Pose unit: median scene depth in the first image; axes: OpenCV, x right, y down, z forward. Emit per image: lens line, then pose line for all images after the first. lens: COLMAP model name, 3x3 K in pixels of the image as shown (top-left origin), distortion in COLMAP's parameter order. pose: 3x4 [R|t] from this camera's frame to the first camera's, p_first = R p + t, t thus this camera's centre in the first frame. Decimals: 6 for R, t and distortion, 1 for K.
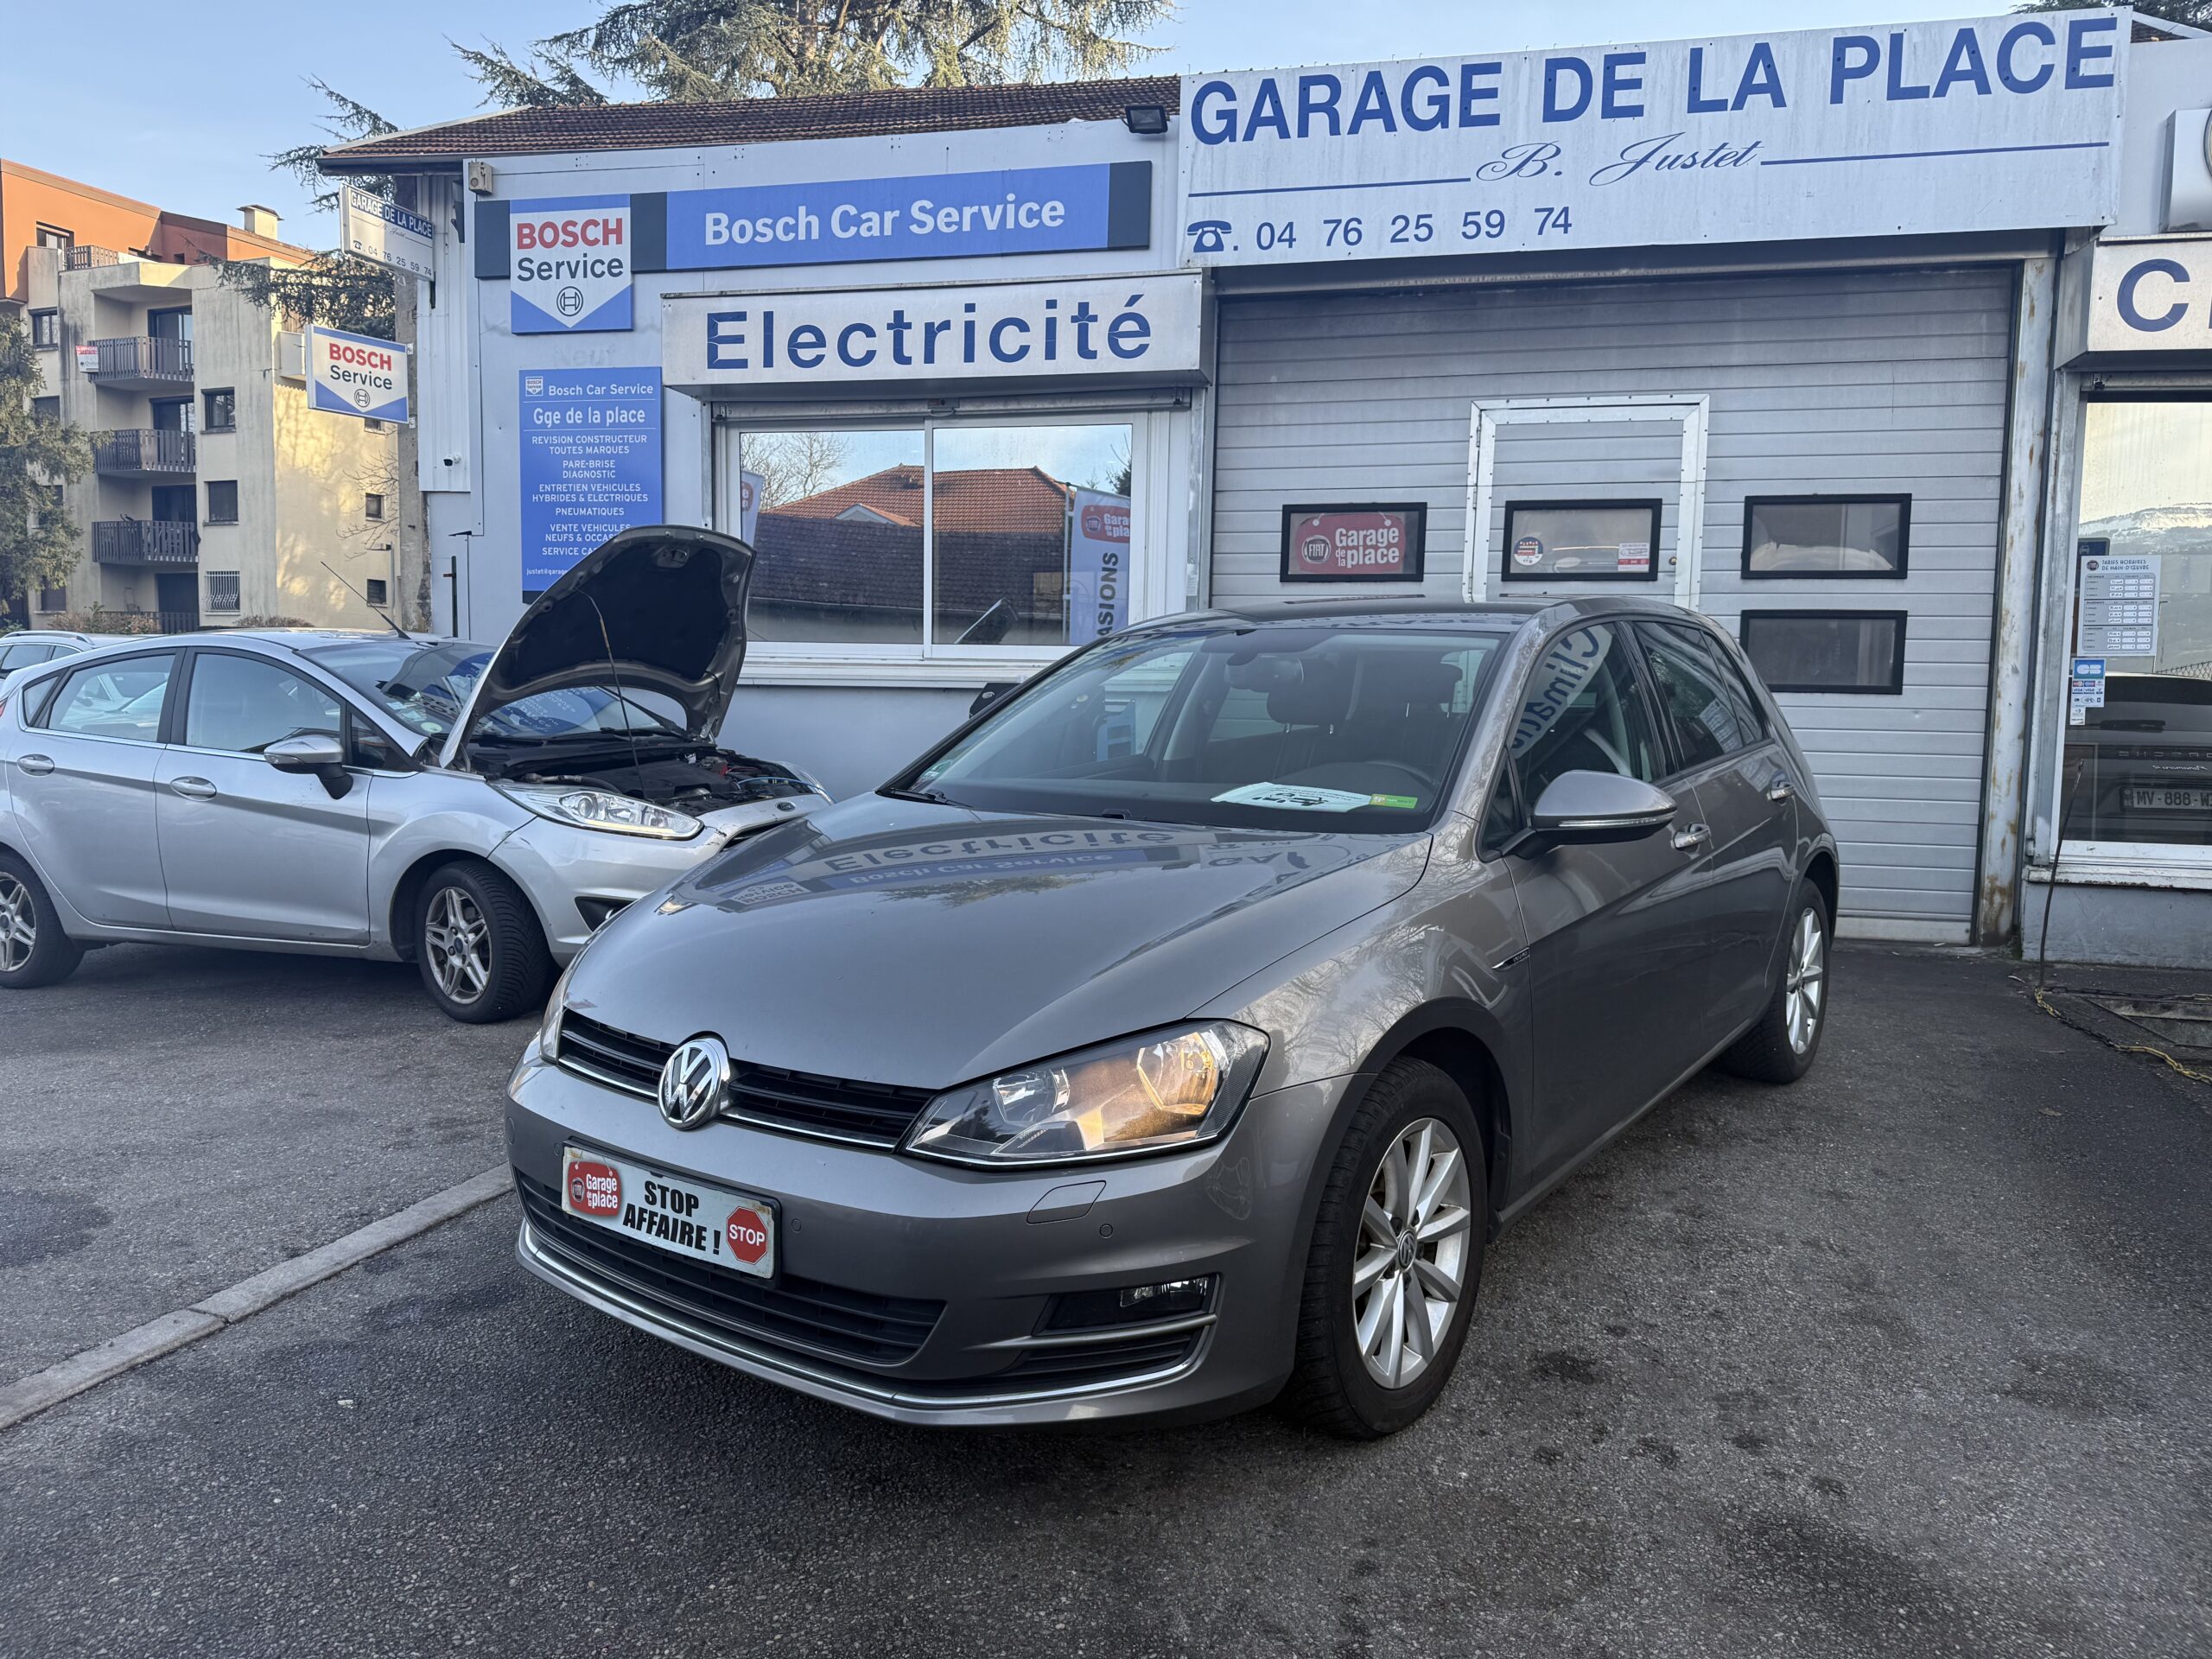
lens RADIAL K [[1532.2, 0, 1106.0], [0, 1532.2, 829.5], [0, 0, 1]] dist [0.000344, -0.046274]
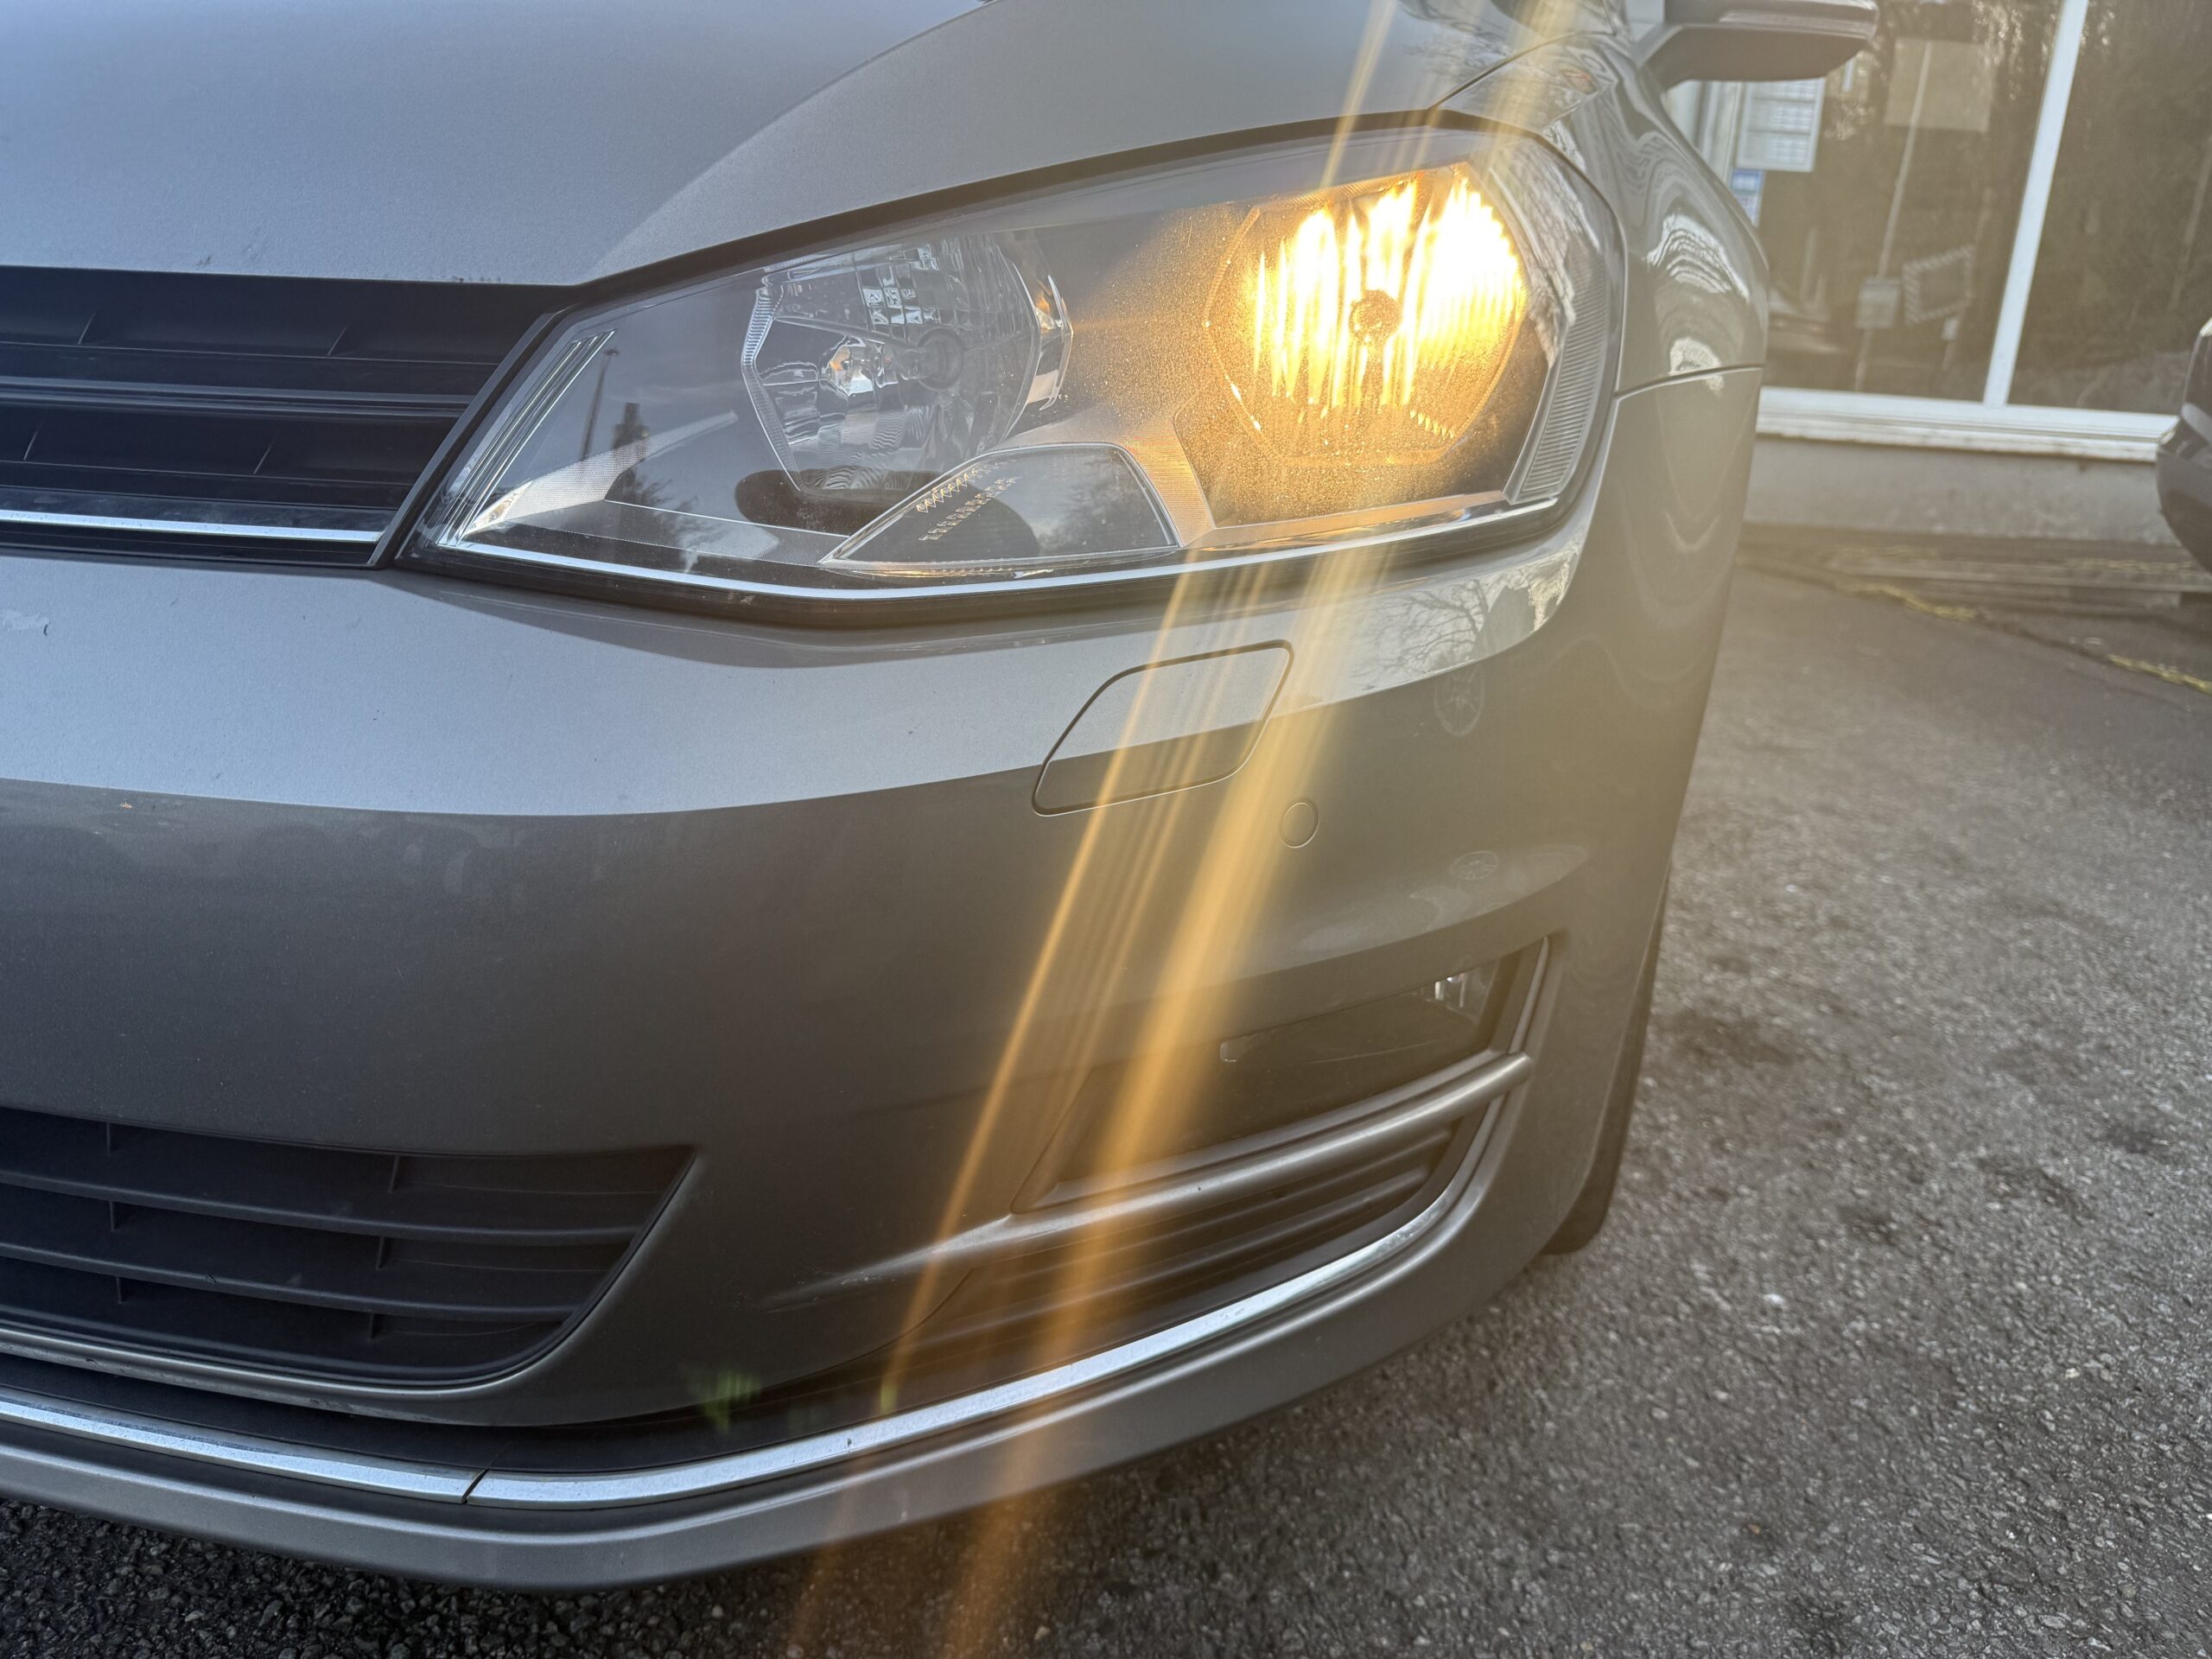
lens RADIAL K [[1532.2, 0, 1106.0], [0, 1532.2, 829.5], [0, 0, 1]] dist [0.000344, -0.046274]
pose [[0.927936, -0.069617, 0.366181, -0.124408], [-0.014506, 0.974915, 0.222106, 0.196920], [-0.372457, -0.211412, 0.903648, 0.741844]]
